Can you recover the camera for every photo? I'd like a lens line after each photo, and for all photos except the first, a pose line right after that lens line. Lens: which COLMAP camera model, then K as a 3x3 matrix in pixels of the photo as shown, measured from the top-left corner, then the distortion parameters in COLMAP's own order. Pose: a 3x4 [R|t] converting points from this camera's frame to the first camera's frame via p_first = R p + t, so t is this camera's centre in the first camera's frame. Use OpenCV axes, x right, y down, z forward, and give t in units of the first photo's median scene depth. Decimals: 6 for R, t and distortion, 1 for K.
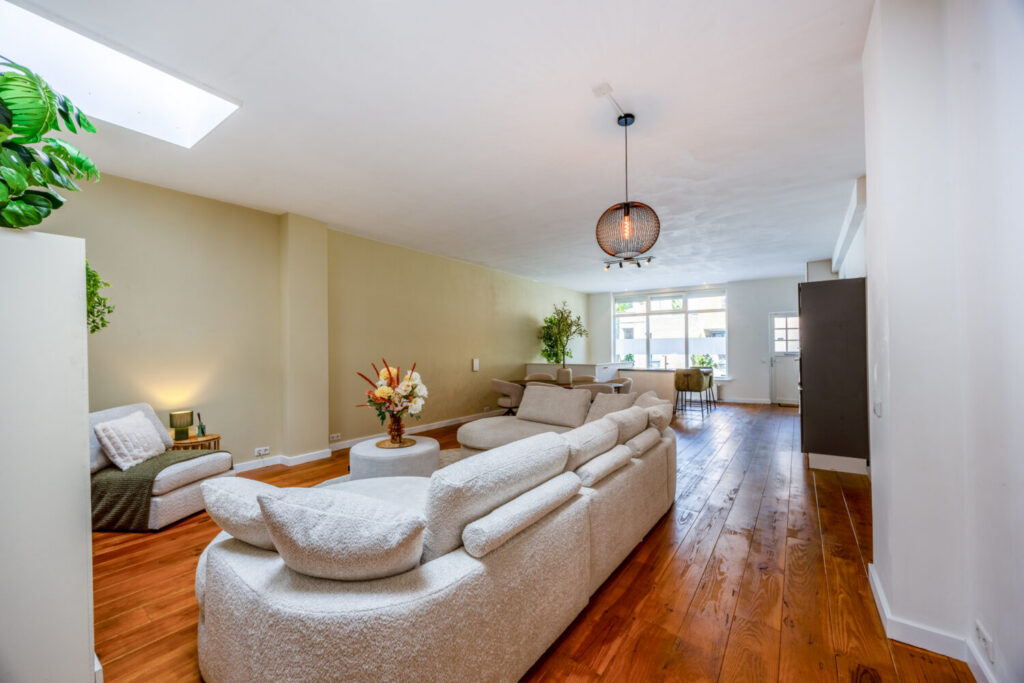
lens RADIAL K [[400.0, 0, 508.4], [0, 400.0, 344.3], [0, 0, 1]] dist [0.001670, -0.000480]
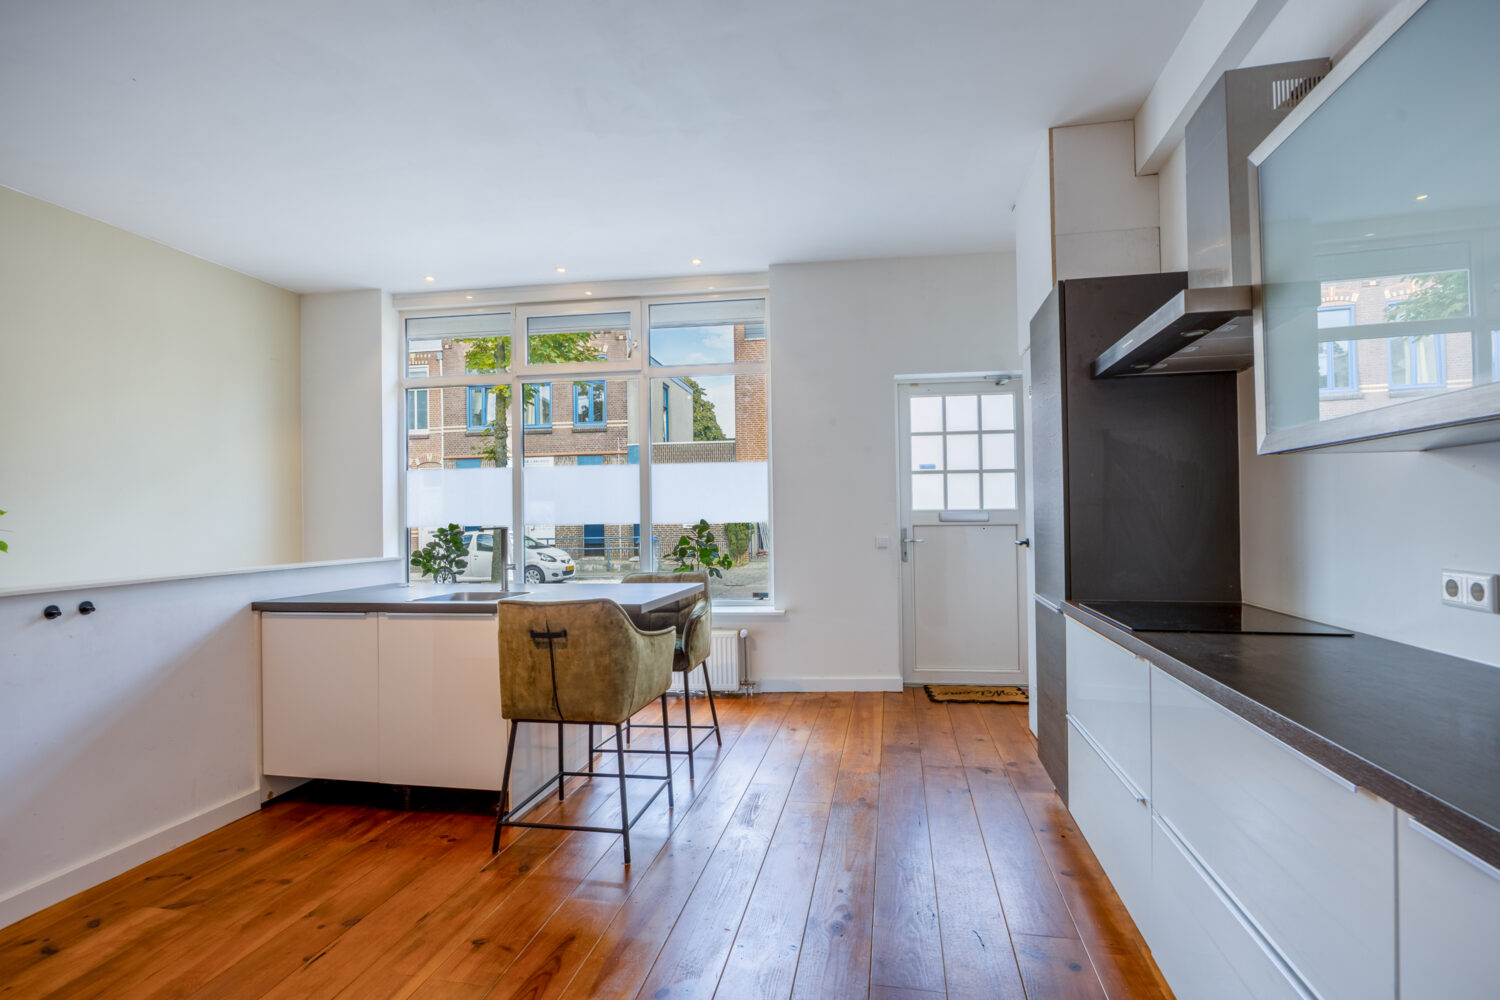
lens RADIAL K [[735.7, 0, 750.0], [0, 735.7, 500.0], [0, 0, 1]] dist [-0.018567, -0.000156]
pose [[0.901211, 0.001728, 0.433377, 0.325723], [0.002046, 0.999964, -0.008241, 0.015125], [-0.433376, 0.008314, 0.901175, 0.568871]]
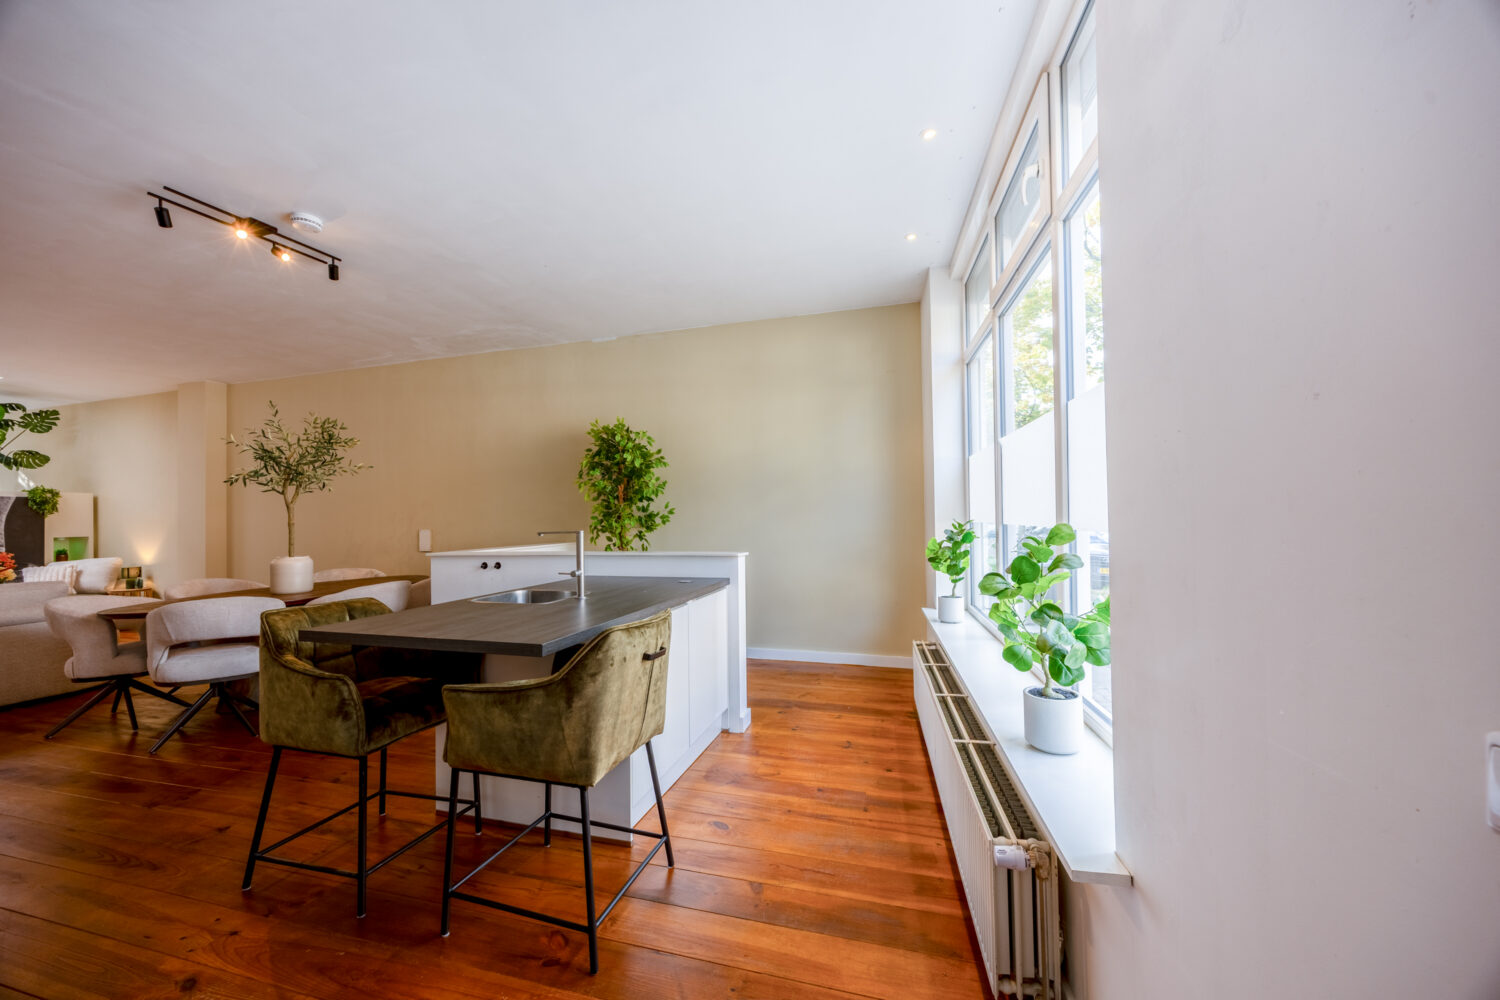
lens RADIAL K [[586.0, 0, 744.7], [0, 586.0, 504.2], [0, 0, 1]] dist [0.001670, -0.000480]
pose [[0.328843, -0.012003, -0.944308, 0.702804], [0.034214, 0.999414, -0.000789, 0.013846], [0.943765, -0.032049, 0.329061, 0.961003]]
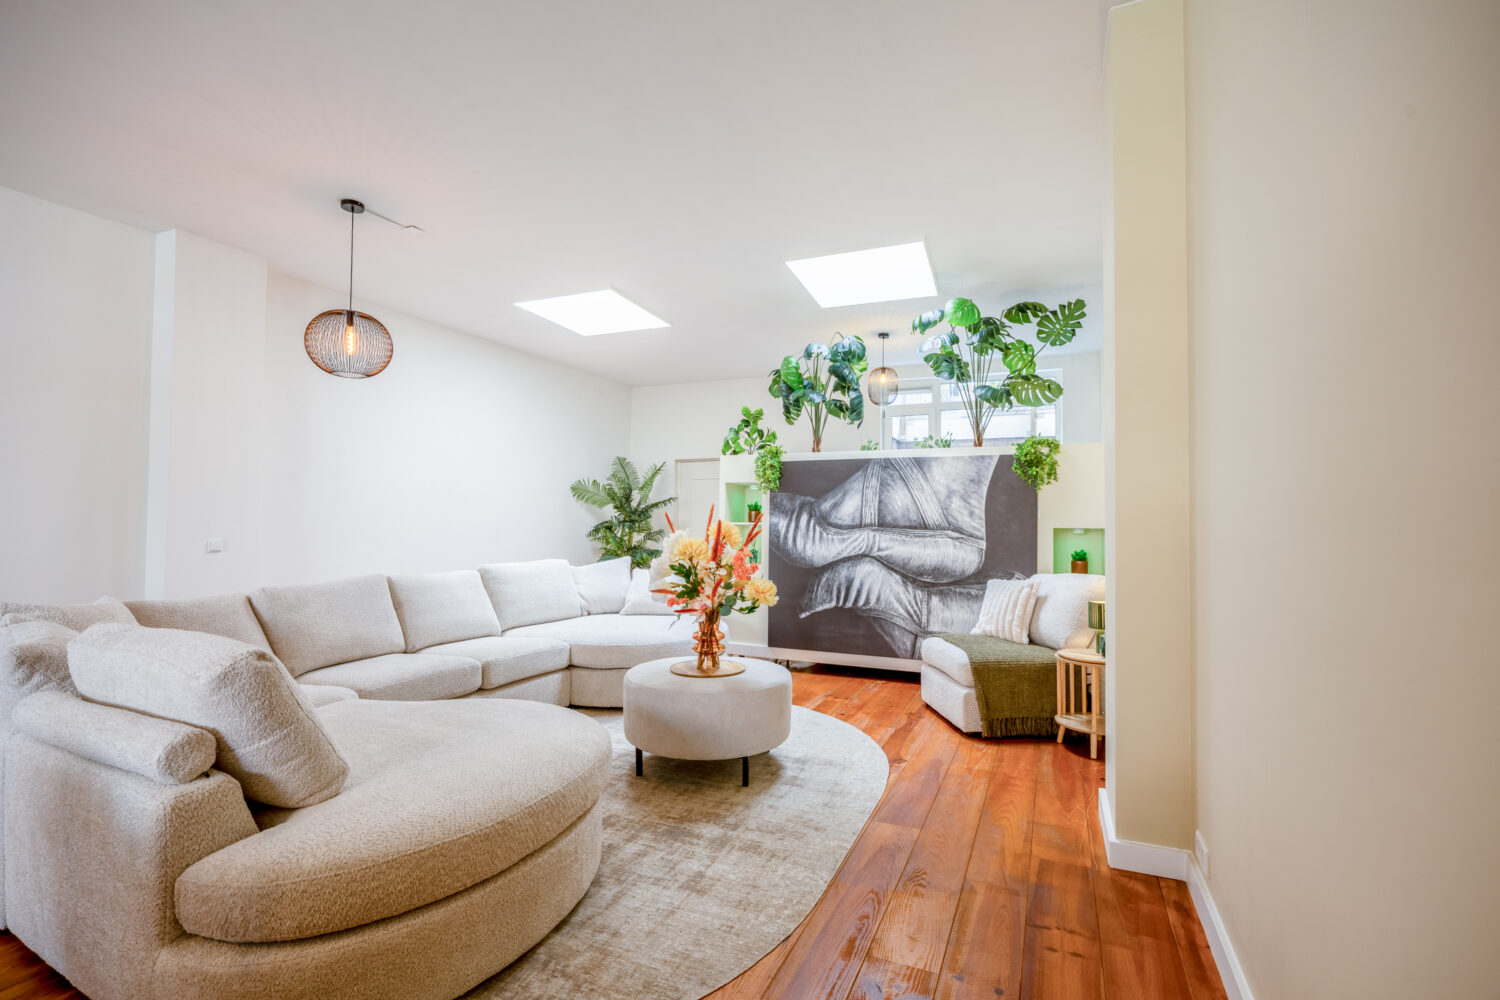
lens RADIAL K [[664.3, 0, 751.4], [0, 664.3, 500.4], [0, 0, 1]] dist [-0.018336, -0.000116]
pose [[-0.978538, 0.002483, -0.206051, -0.071571], [0.011408, 0.999047, -0.042139, 0.025169], [0.205750, -0.043585, -0.977634, 0.760452]]
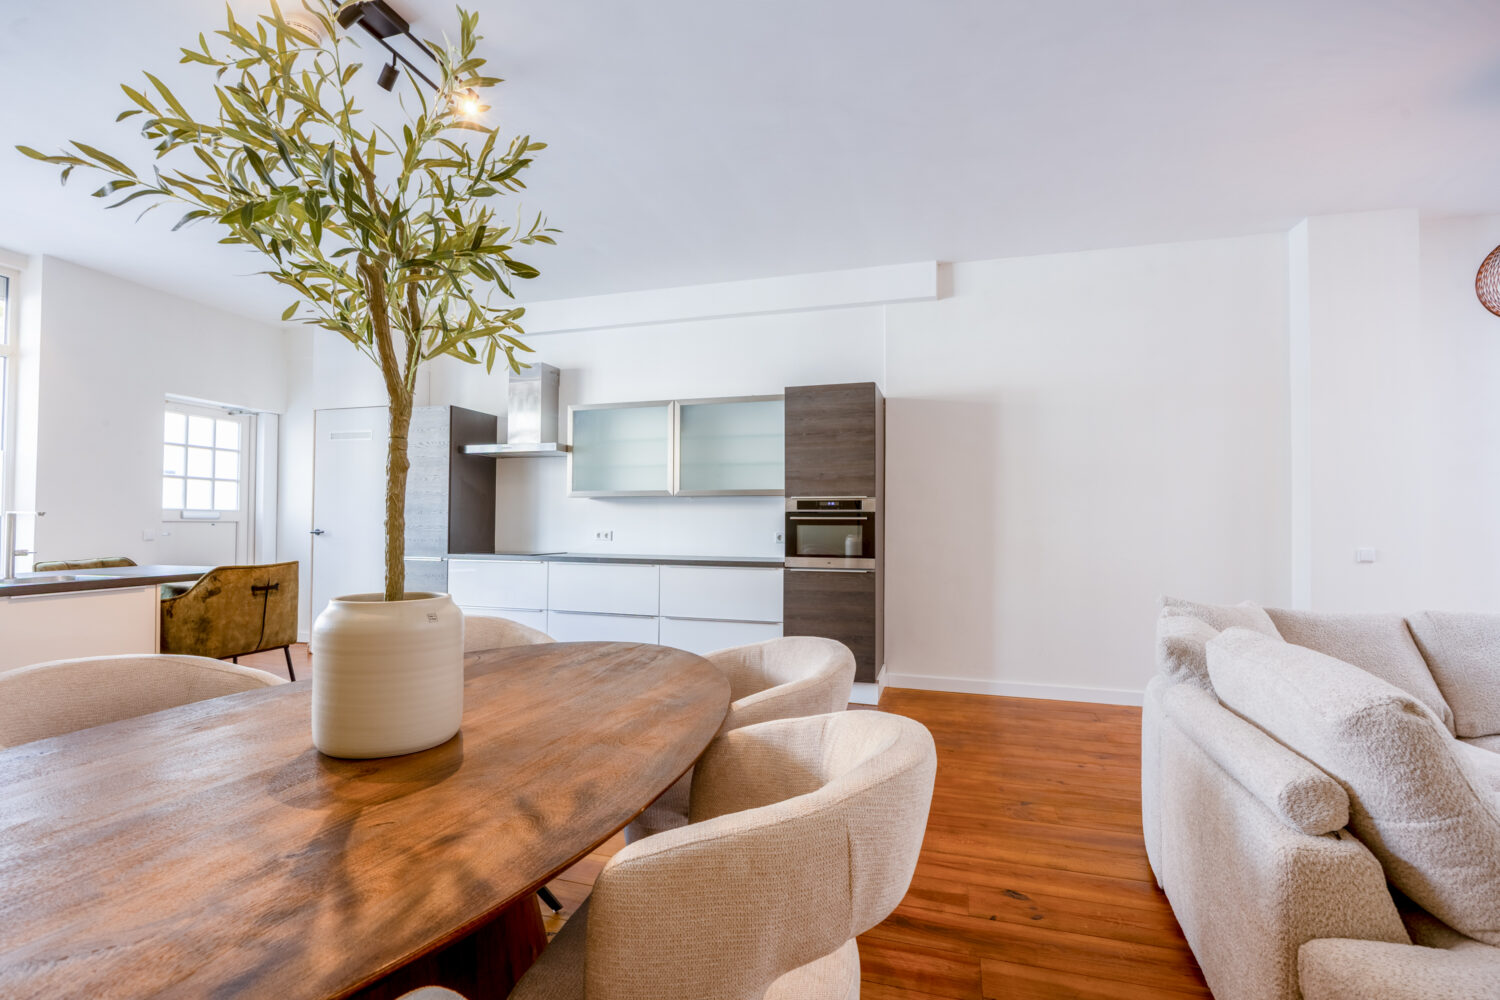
lens RADIAL K [[690.3, 0, 750.0], [0, 690.3, 500.0], [0, 0, 1]] dist [-0.012911, 0.001255]
pose [[-0.342694, 0.031616, 0.938915, -0.063564], [-0.021514, 0.998907, -0.041488, 0.025032], [-0.939201, -0.034418, -0.341640, 0.731398]]
